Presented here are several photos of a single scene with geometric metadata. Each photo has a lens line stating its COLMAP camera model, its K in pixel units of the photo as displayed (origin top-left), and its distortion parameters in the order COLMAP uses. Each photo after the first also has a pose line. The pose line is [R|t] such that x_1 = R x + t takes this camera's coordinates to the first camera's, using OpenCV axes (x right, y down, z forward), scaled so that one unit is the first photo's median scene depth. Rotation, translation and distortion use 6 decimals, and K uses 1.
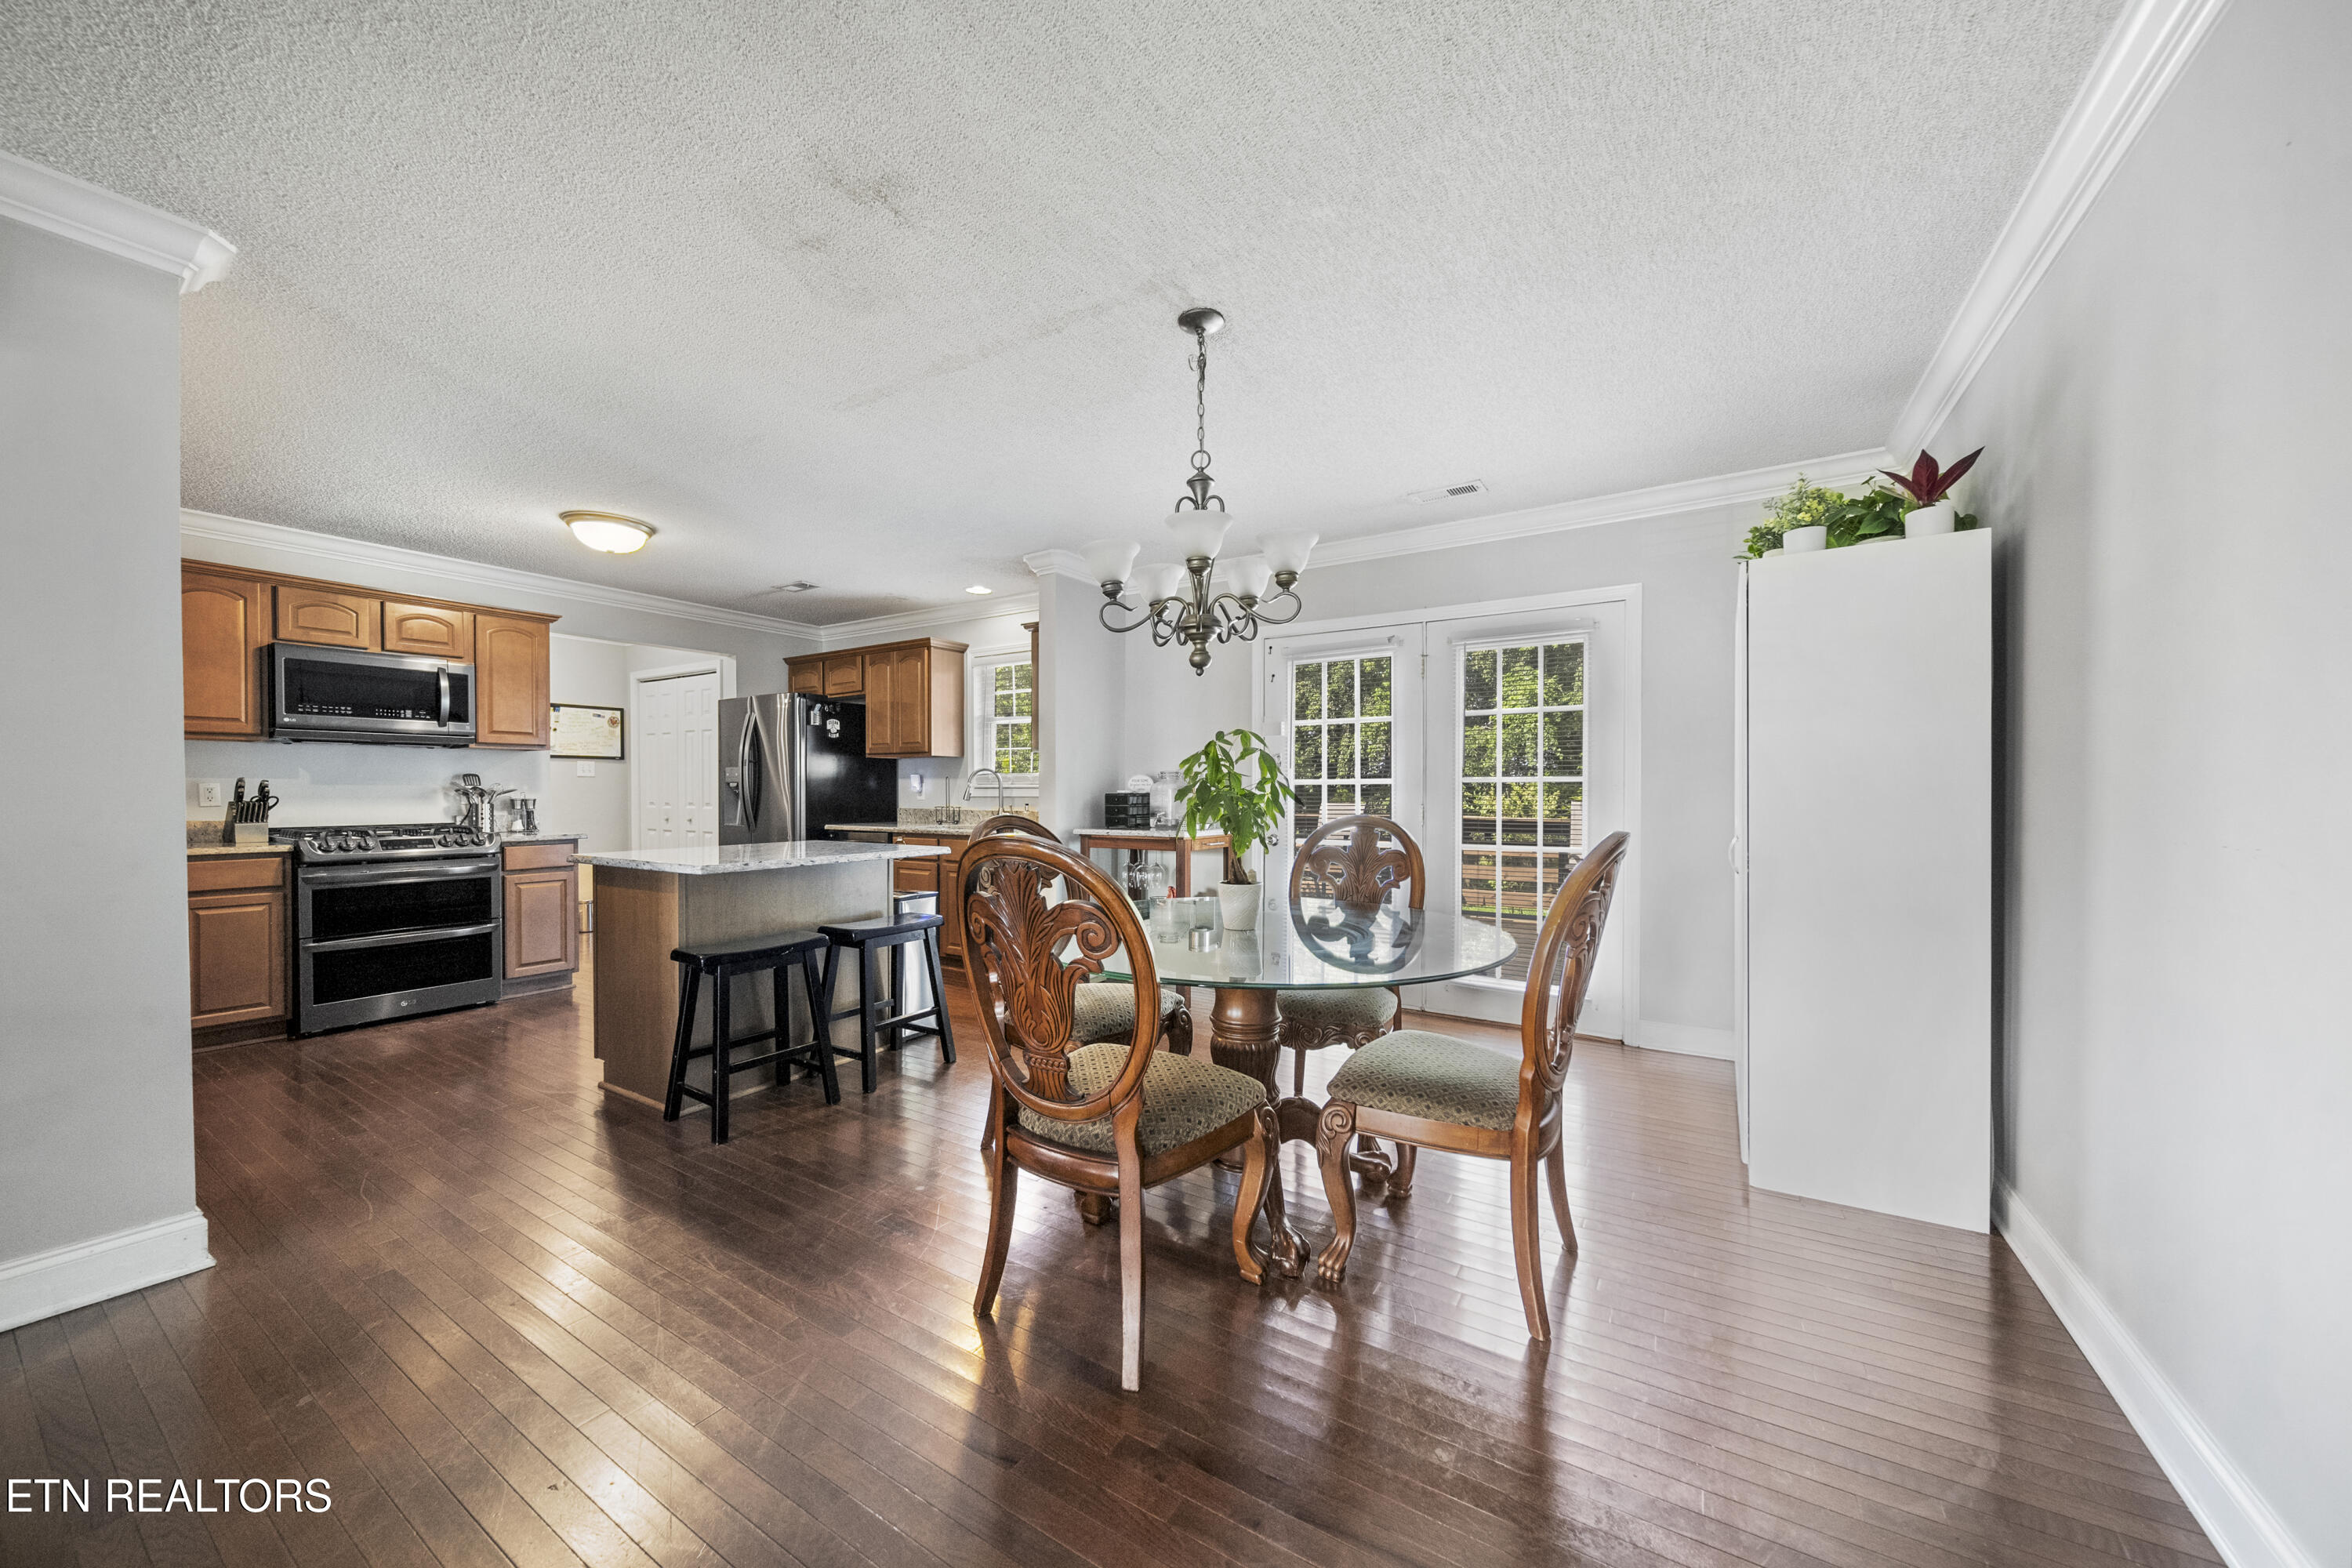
lens RADIAL K [[822.4, 0, 1184.6], [0, 822.4, 798.5], [0, 0, 1]] dist [-0.004252, -0.000998]
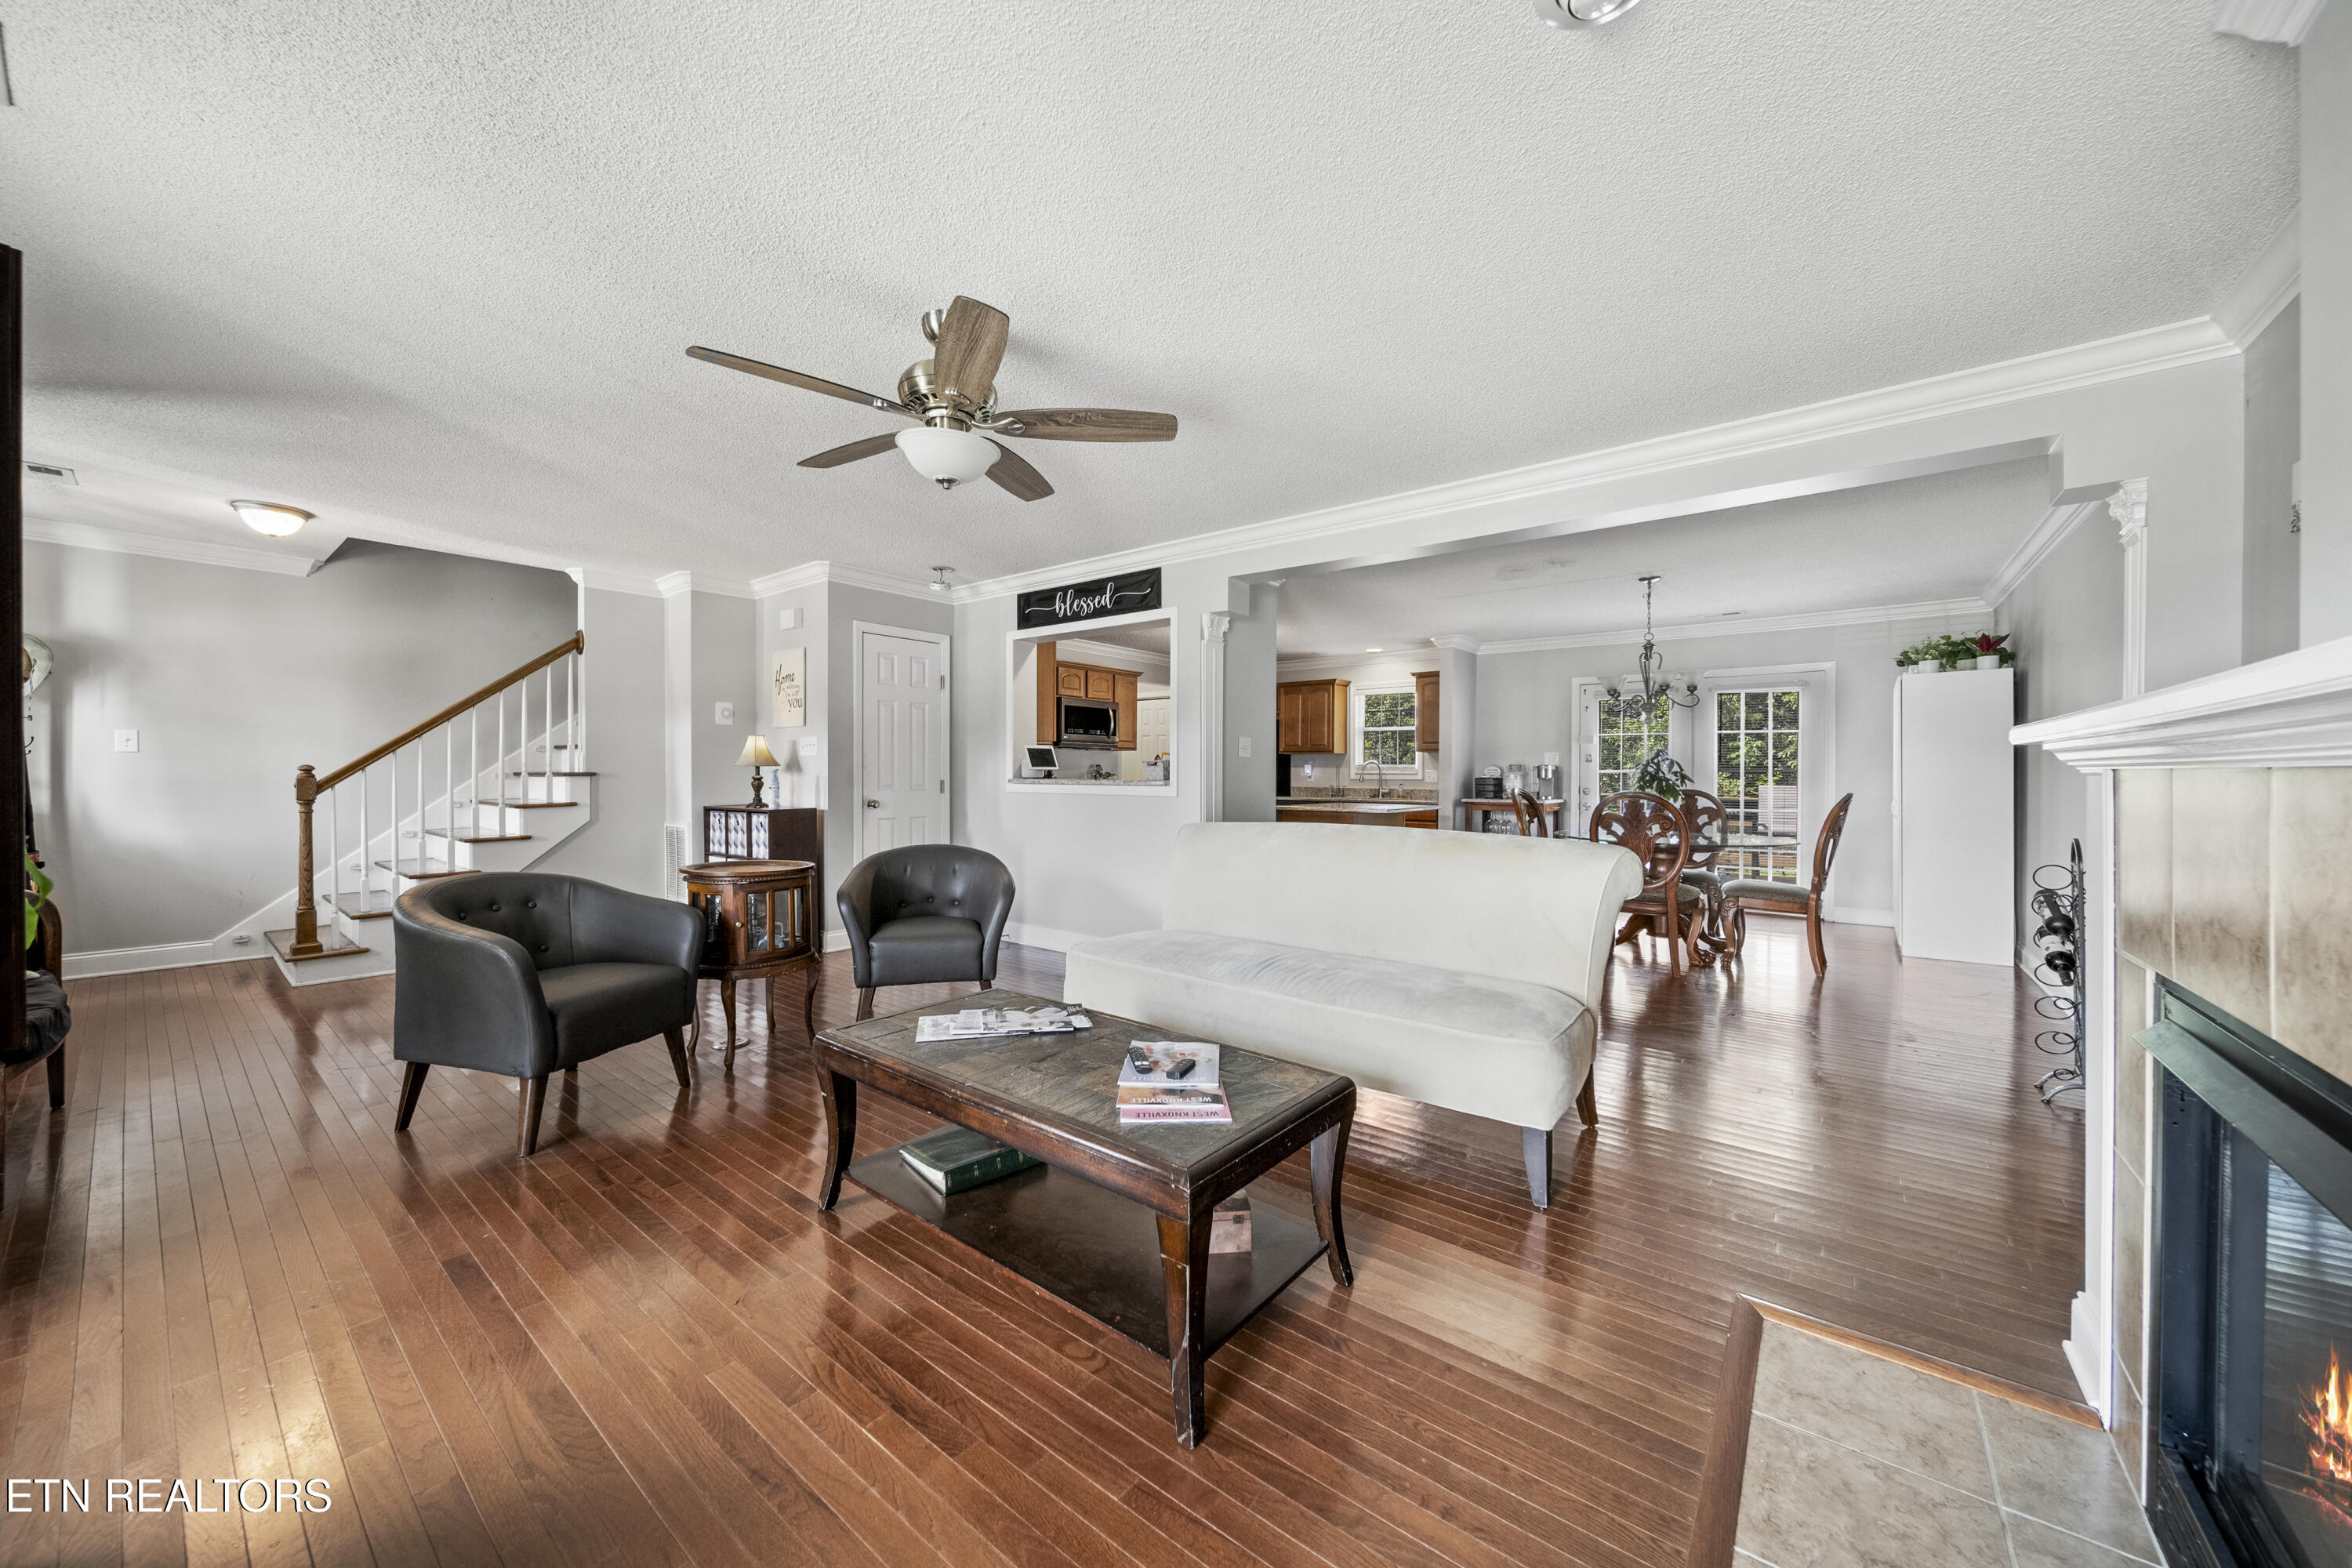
lens RADIAL K [[822.4, 0, 1179.9], [0, 822.4, 778.0], [0, 0, 1]] dist [-0.004252, -0.000998]
pose [[0.992632, 0.005620, -0.121039, -0.477295], [-0.006334, 0.999965, -0.005521, 0.007718], [0.121004, 0.006247, 0.992632, -0.697701]]
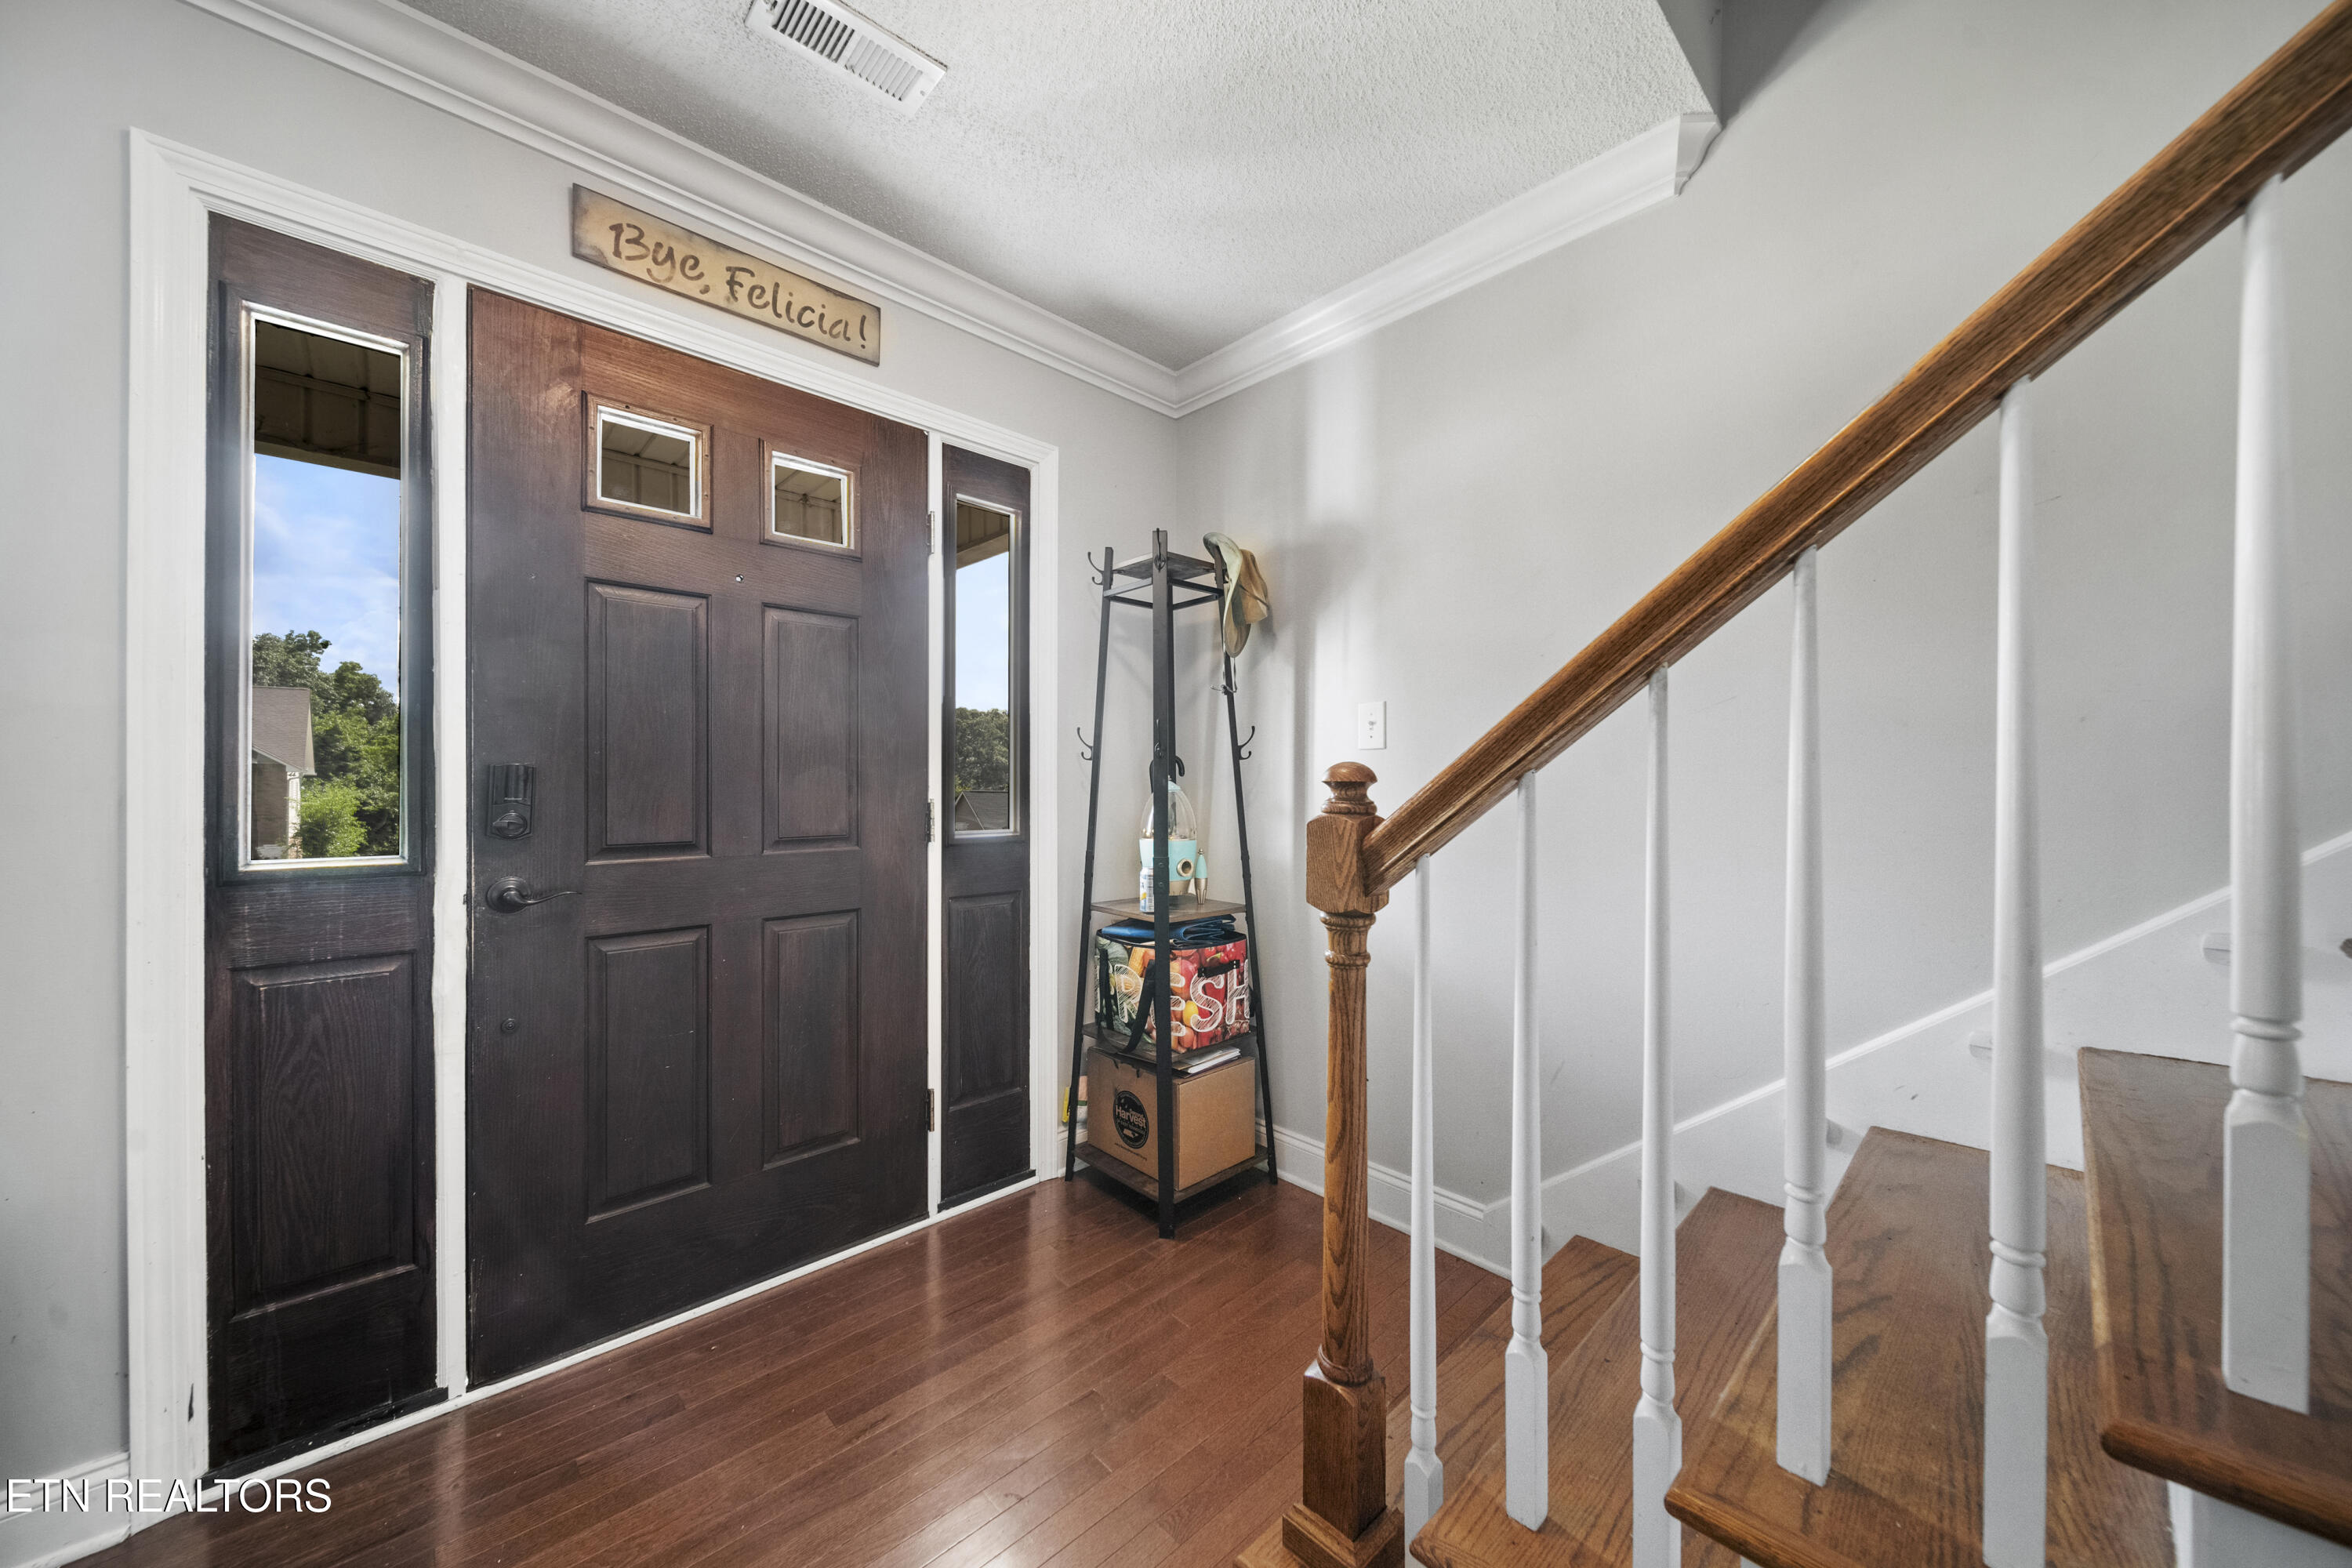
lens RADIAL K [[822.4, 0, 1169.8], [0, 822.4, 787.9], [0, 0, 1]] dist [-0.004252, -0.000998]
pose [[-0.261287, 0.005566, -0.965245, -1.314713], [-0.011142, 0.999899, 0.008782, 0.000119], [0.965197, 0.013050, -0.261198, 0.087604]]
